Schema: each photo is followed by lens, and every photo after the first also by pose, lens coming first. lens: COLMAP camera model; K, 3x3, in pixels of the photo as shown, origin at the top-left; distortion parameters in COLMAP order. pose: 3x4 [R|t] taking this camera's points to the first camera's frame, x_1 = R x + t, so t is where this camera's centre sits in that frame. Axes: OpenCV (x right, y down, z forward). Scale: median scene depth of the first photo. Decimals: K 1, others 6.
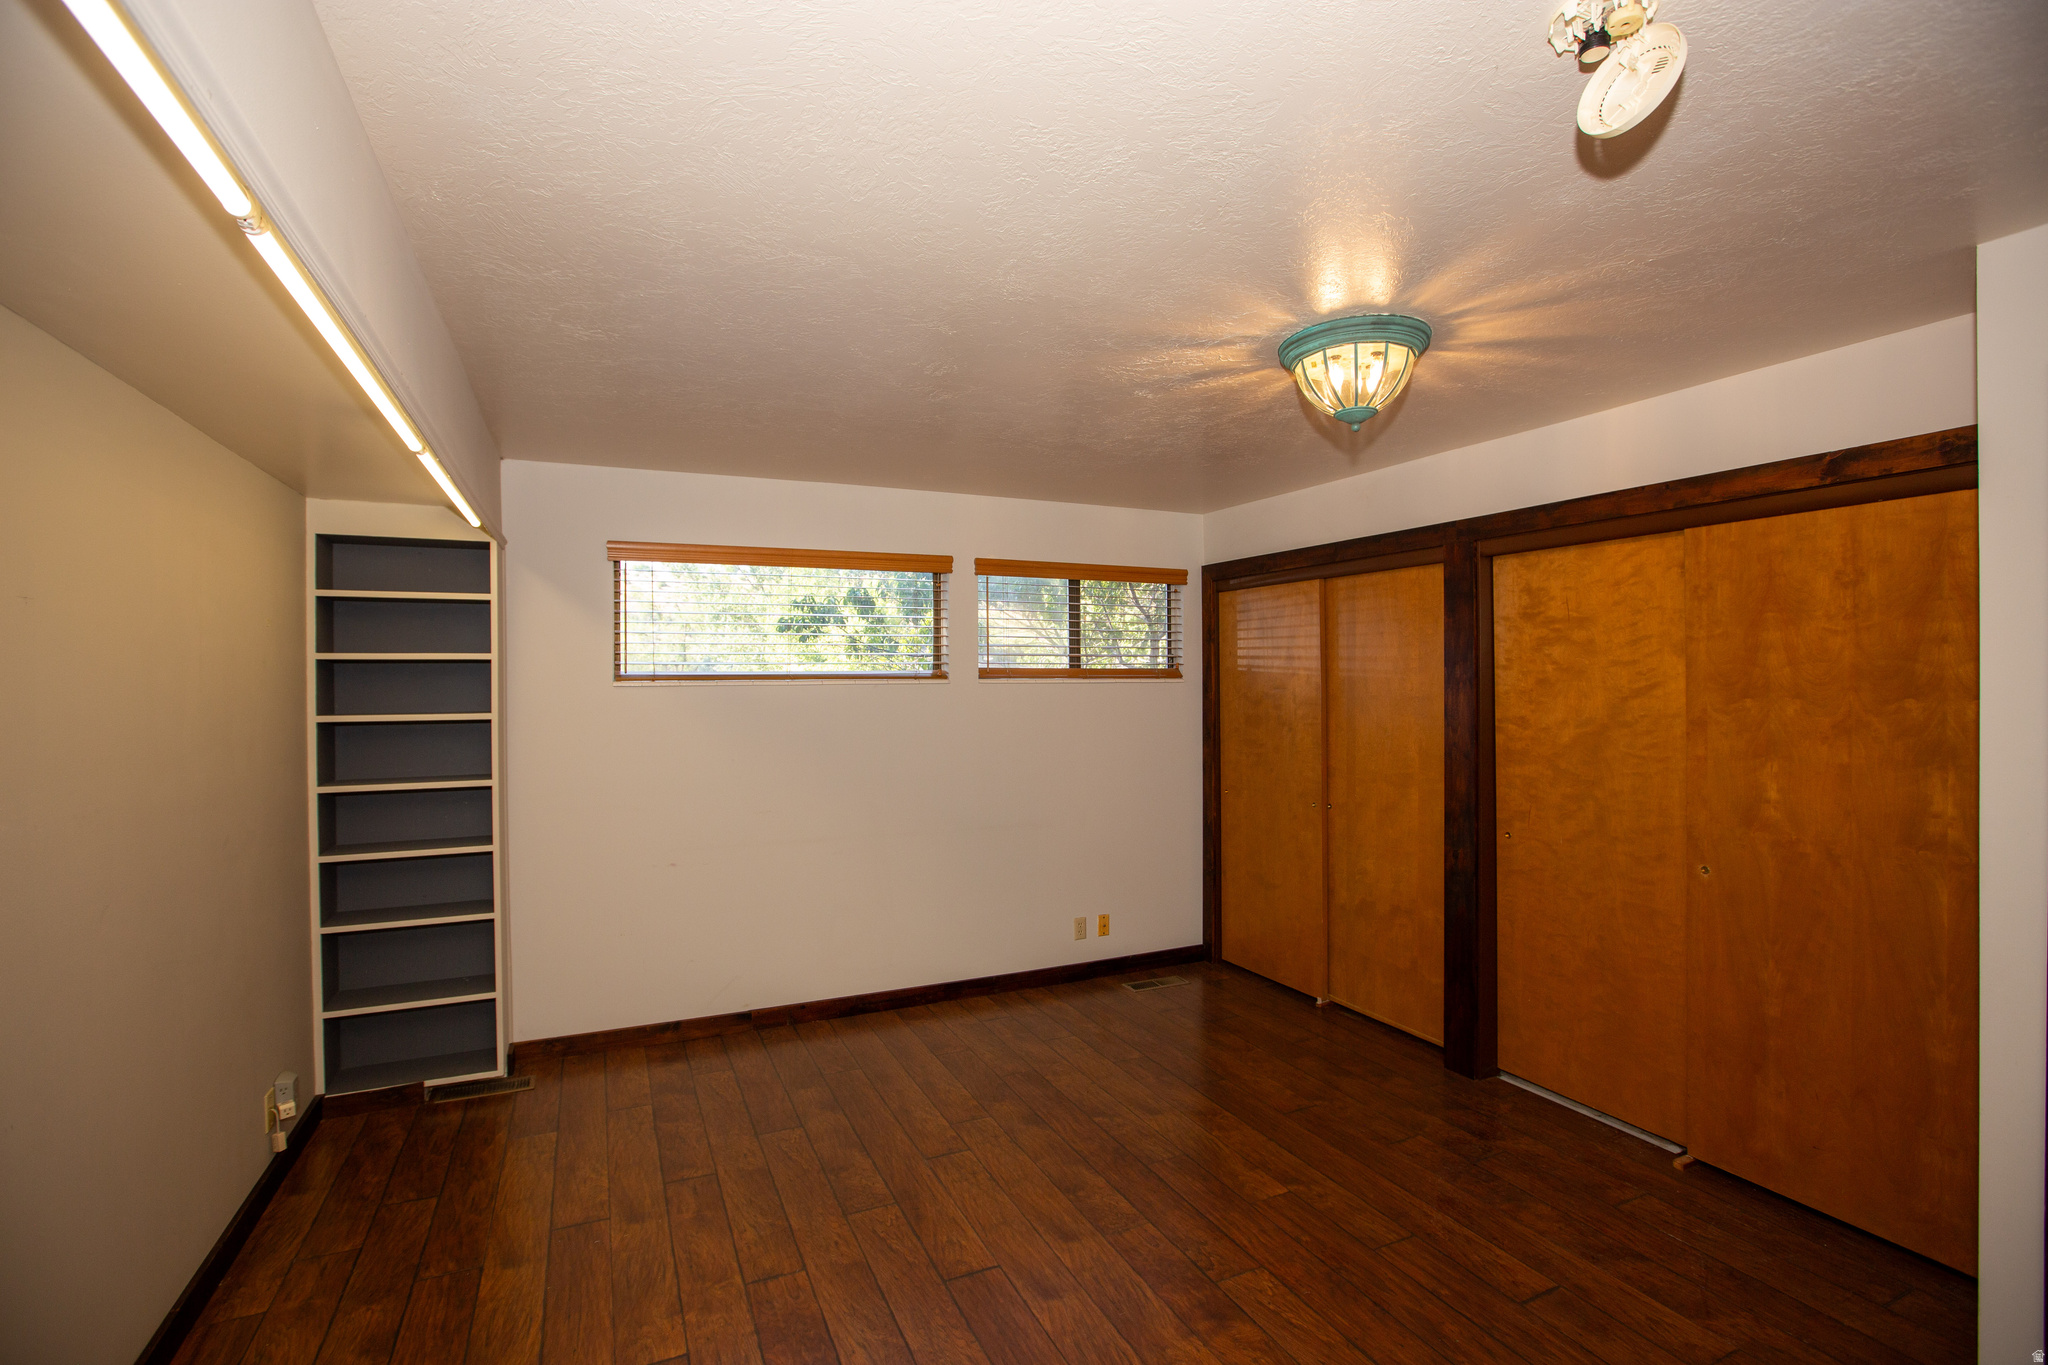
lens RADIAL K [[945.2, 0, 1004.6], [0, 945.2, 675.0], [0, 0, 1]] dist [-0.052843, 0.018434]
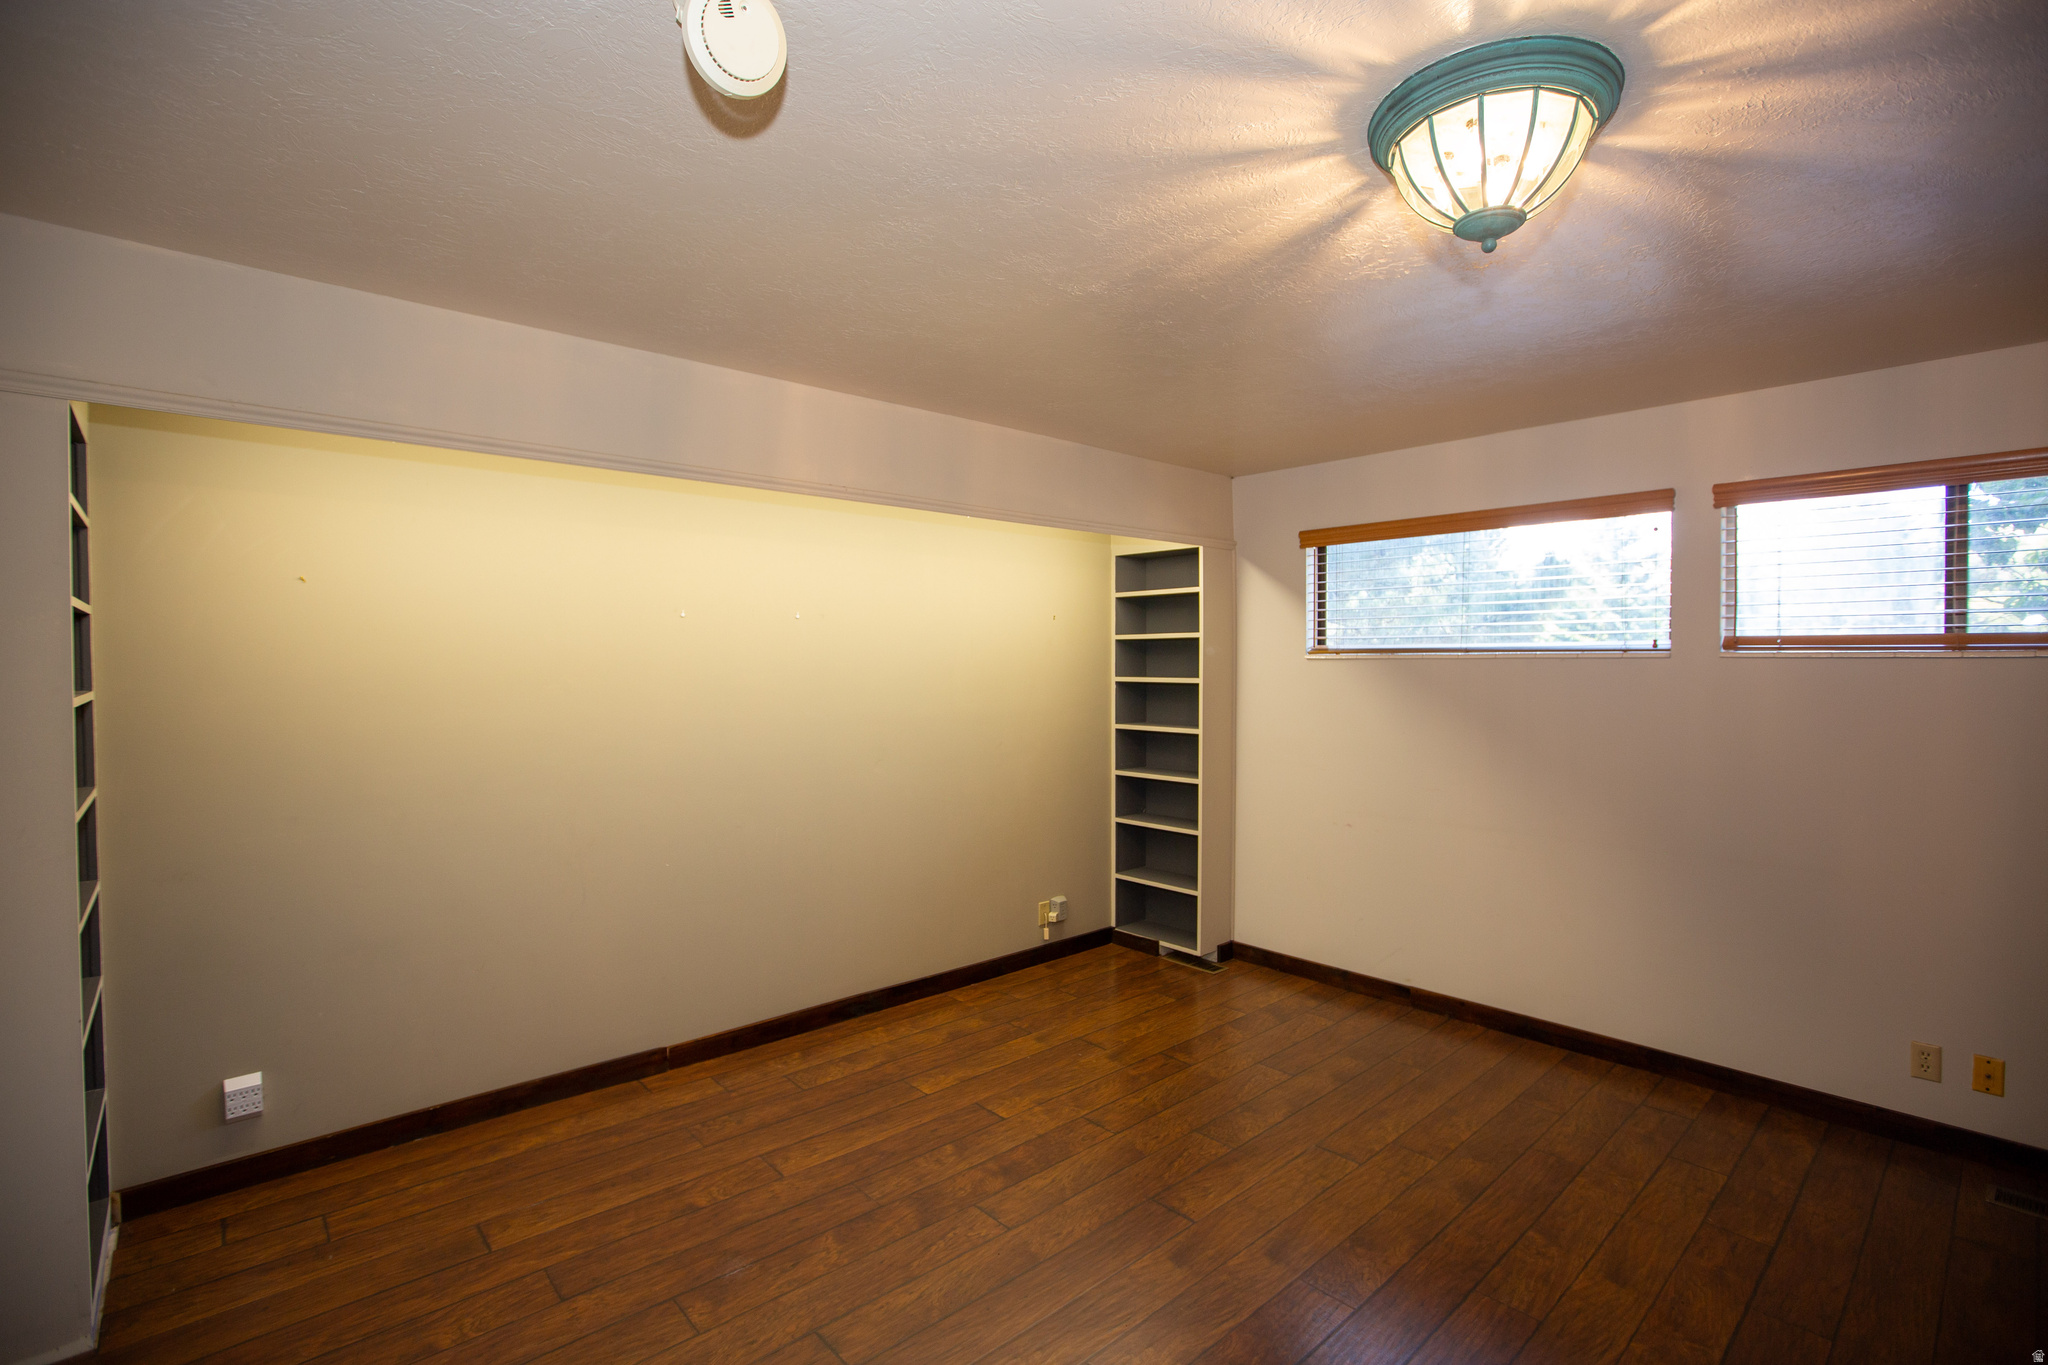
lens RADIAL K [[945.2, 0, 1004.6], [0, 945.2, 675.0], [0, 0, 1]] dist [-0.052843, 0.018434]
pose [[0.282041, 0.019373, -0.959207, 0.640151], [0.002286, 0.999780, 0.020865, 0.008202], [0.959400, -0.008078, 0.281935, 0.363809]]
